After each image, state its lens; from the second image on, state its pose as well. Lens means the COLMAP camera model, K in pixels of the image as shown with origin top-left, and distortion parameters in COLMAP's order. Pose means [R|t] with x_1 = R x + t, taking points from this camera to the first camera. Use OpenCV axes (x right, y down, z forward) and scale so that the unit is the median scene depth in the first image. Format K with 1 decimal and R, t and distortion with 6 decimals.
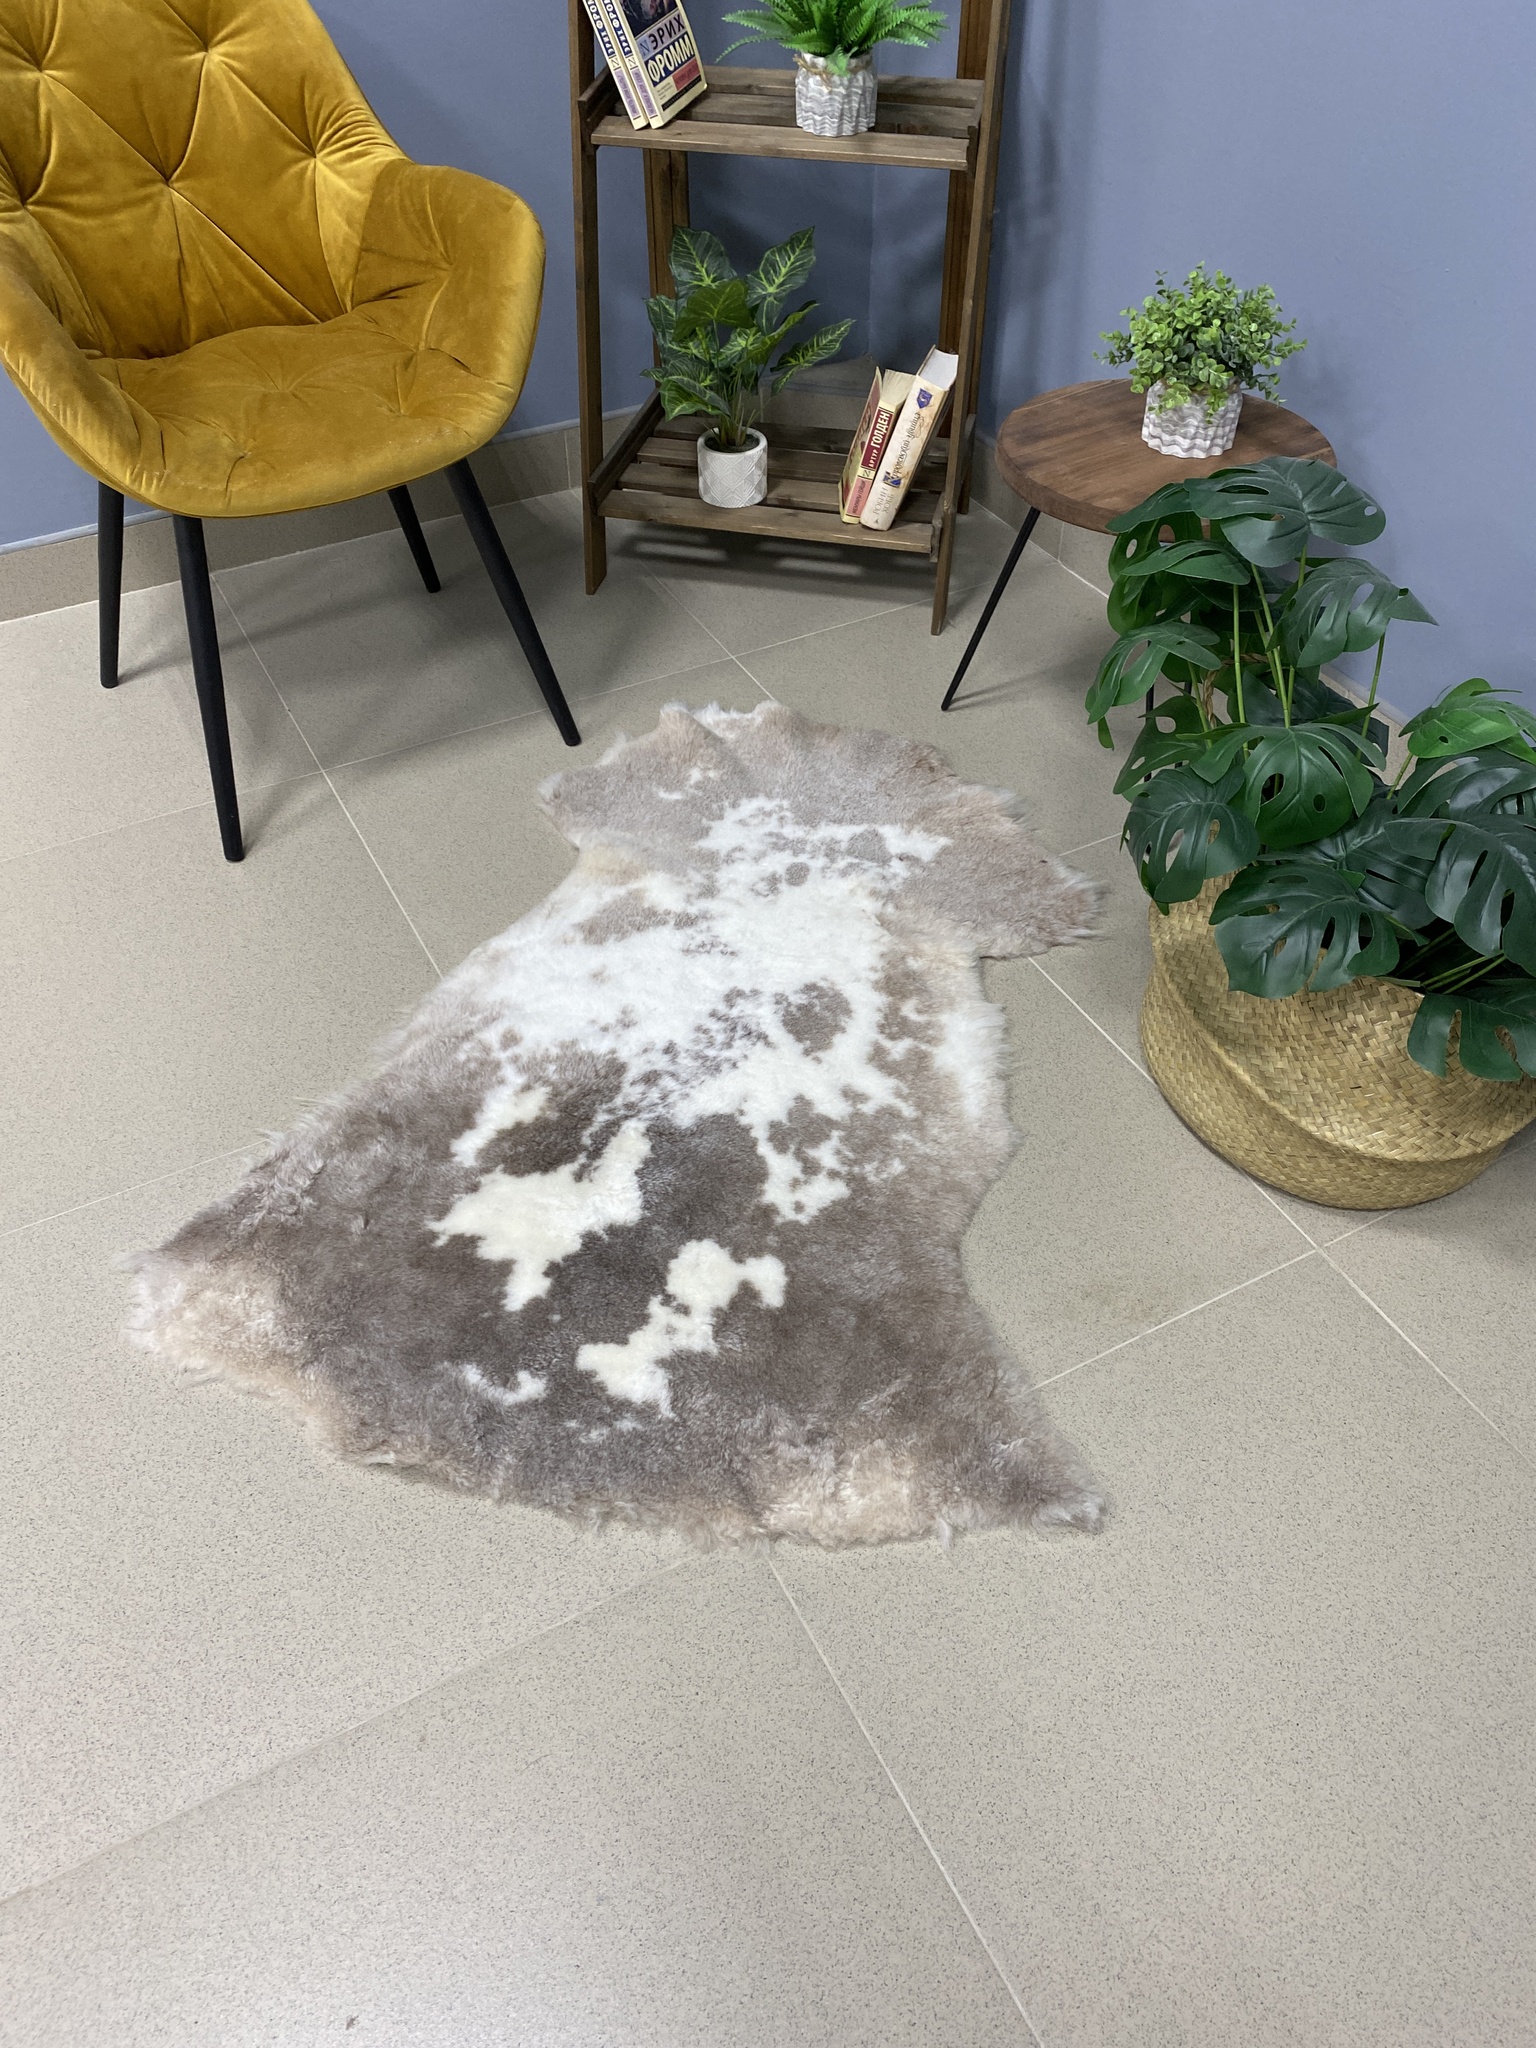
lens RADIAL K [[1557.5, 0, 769.2], [0, 1557.5, 996.4], [0, 0, 1]] dist [0.032828, -0.036045]
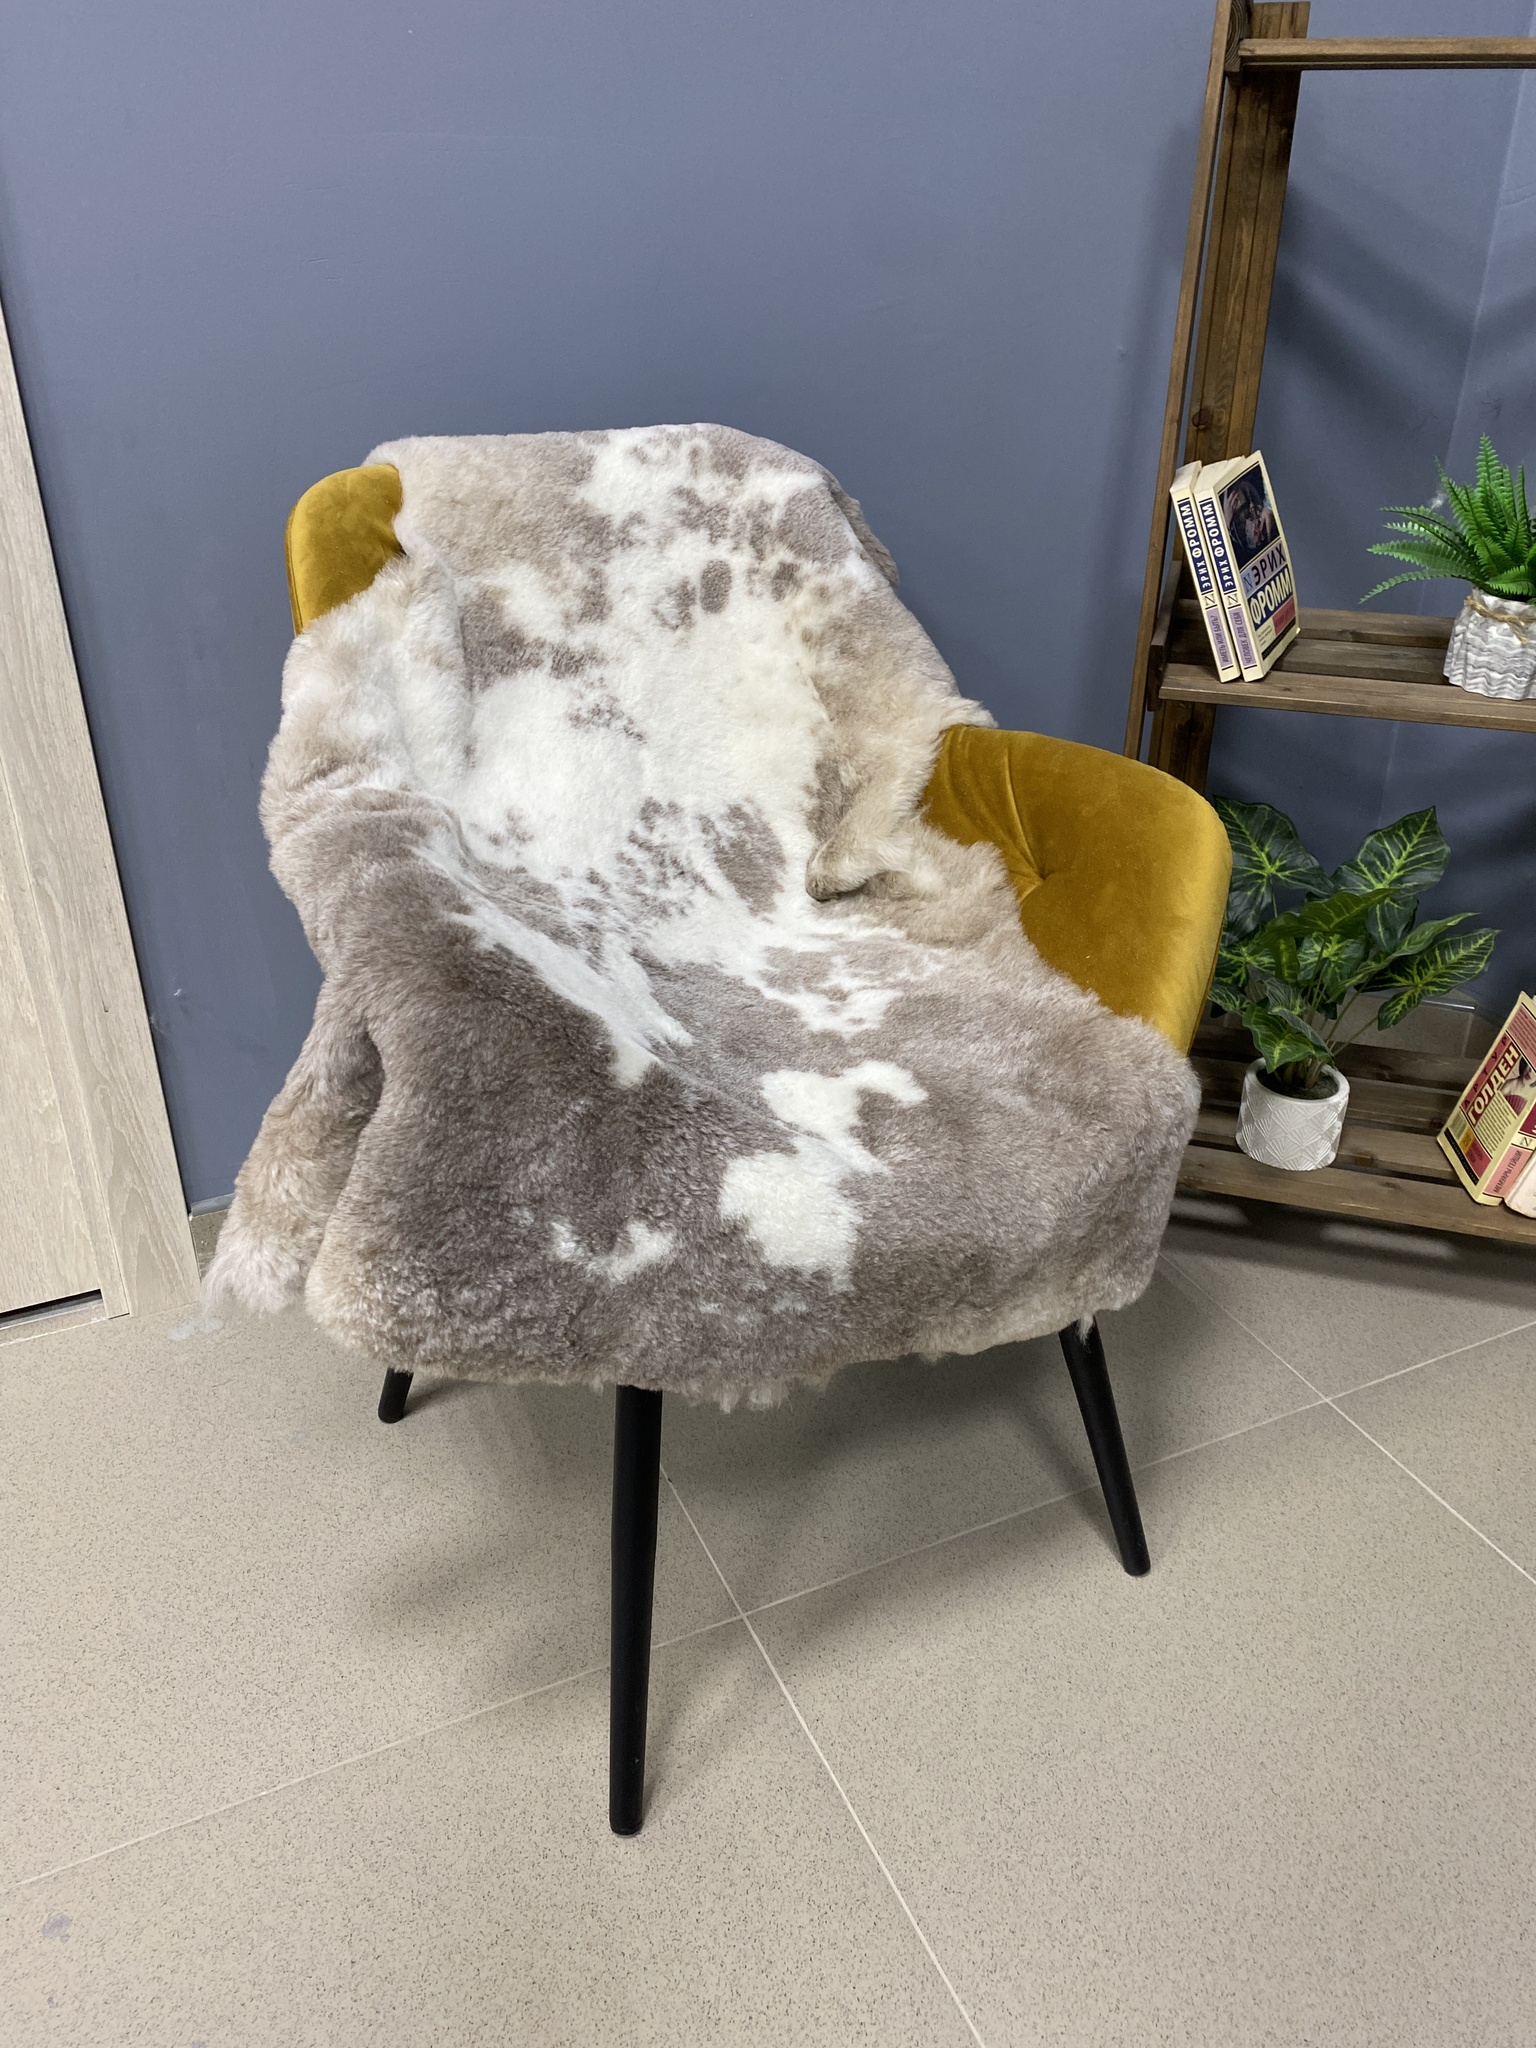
lens RADIAL K [[1557.5, 0, 790.7], [0, 1557.5, 1009.4], [0, 0, 1]] dist [0.032828, -0.036045]
pose [[0.998830, 0.035402, -0.032945, -0.313403], [-0.043060, 0.961135, -0.272701, -0.252594], [0.022011, 0.273801, 0.961534, 0.428462]]
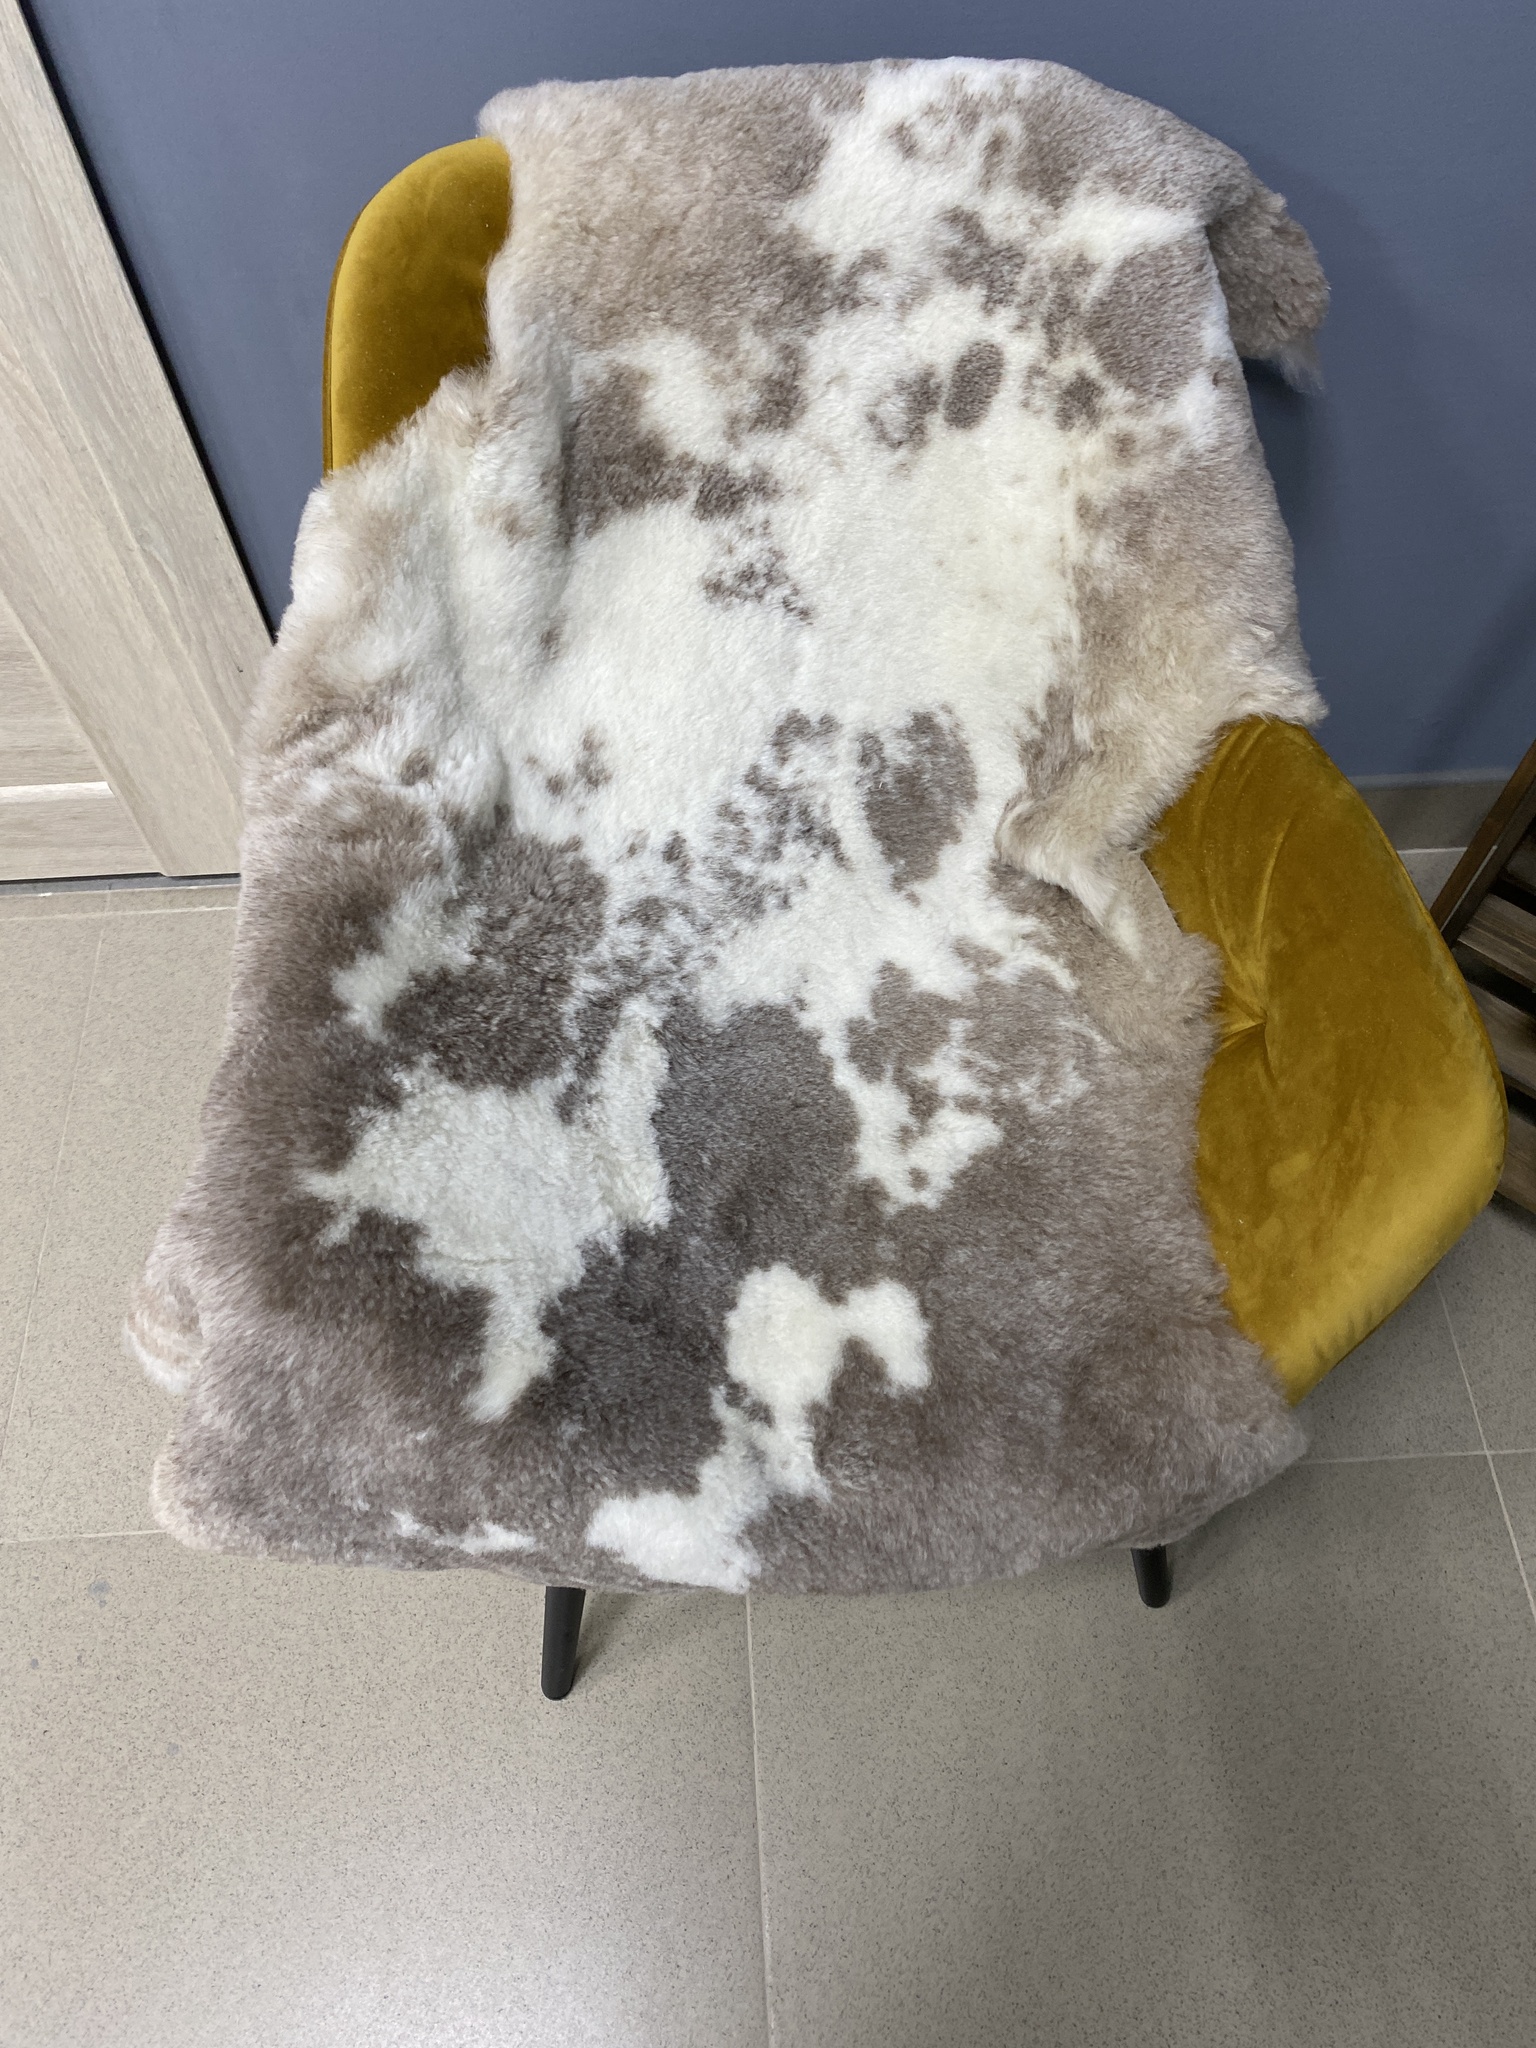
lens RADIAL K [[1557.5, 0, 766.2], [0, 1557.5, 987.5], [0, 0, 1]] dist [0.032828, -0.036045]
pose [[0.906154, 0.360403, -0.221349, -0.261043], [-0.285006, 0.907000, 0.310037, -0.633076], [0.312502, -0.217856, 0.924598, 0.585782]]
